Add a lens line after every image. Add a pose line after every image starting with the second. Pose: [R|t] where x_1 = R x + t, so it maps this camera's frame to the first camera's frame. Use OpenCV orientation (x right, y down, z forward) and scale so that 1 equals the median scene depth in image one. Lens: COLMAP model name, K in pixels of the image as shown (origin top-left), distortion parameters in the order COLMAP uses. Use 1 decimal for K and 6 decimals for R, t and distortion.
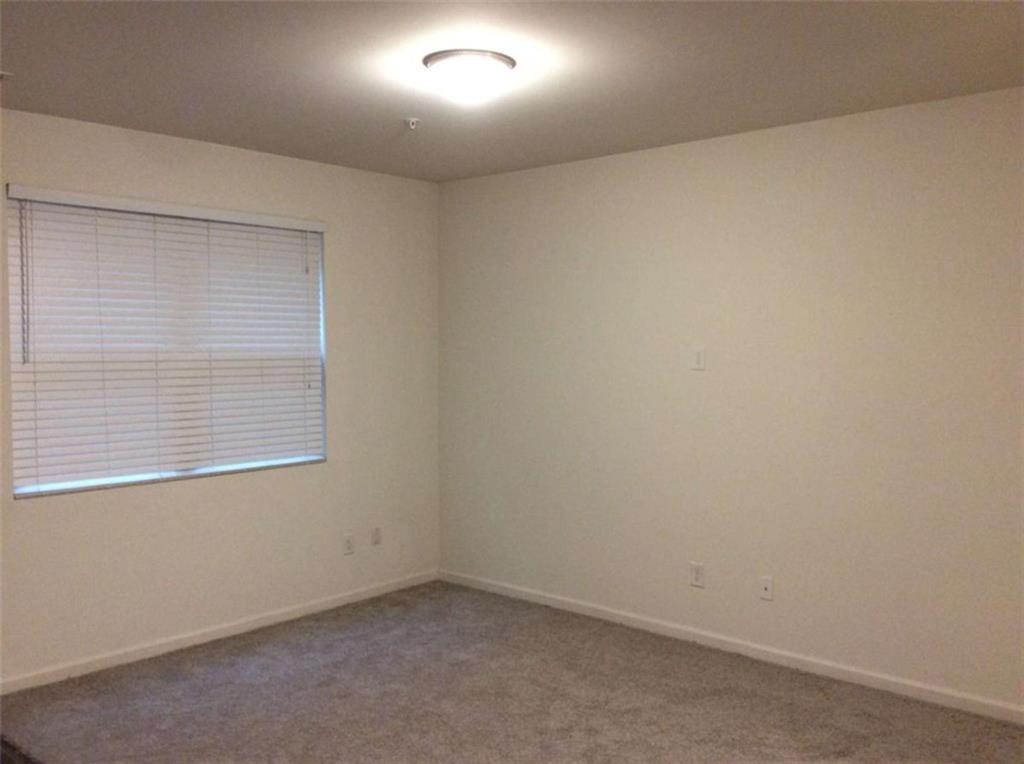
lens RADIAL K [[938.1, 0, 512.0], [0, 938.1, 382.0], [0, 0, 1]] dist [0.021675, 0.003272]
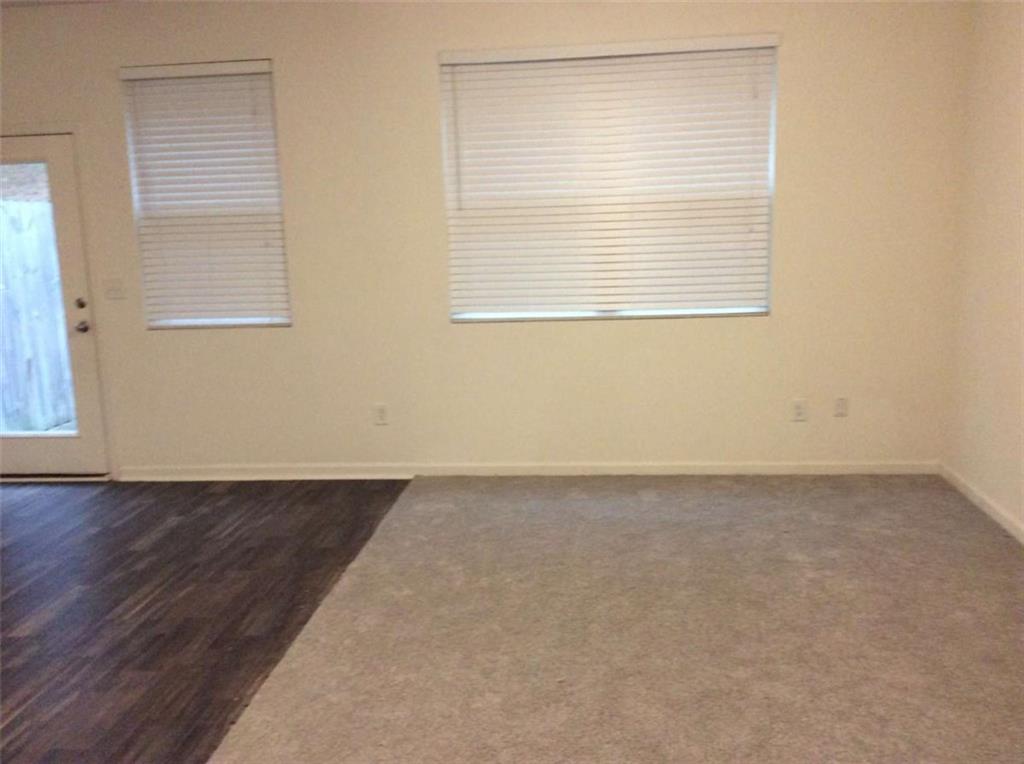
lens RADIAL K [[834.0, 0, 511.8], [0, 834.0, 347.6], [0, 0, 1]] dist [0.033636, -0.000659]
pose [[0.584589, 0.126610, -0.801390, 0.327371], [0.004620, 0.987213, 0.159338, -0.013606], [0.811316, -0.096849, 0.576529, 0.373841]]
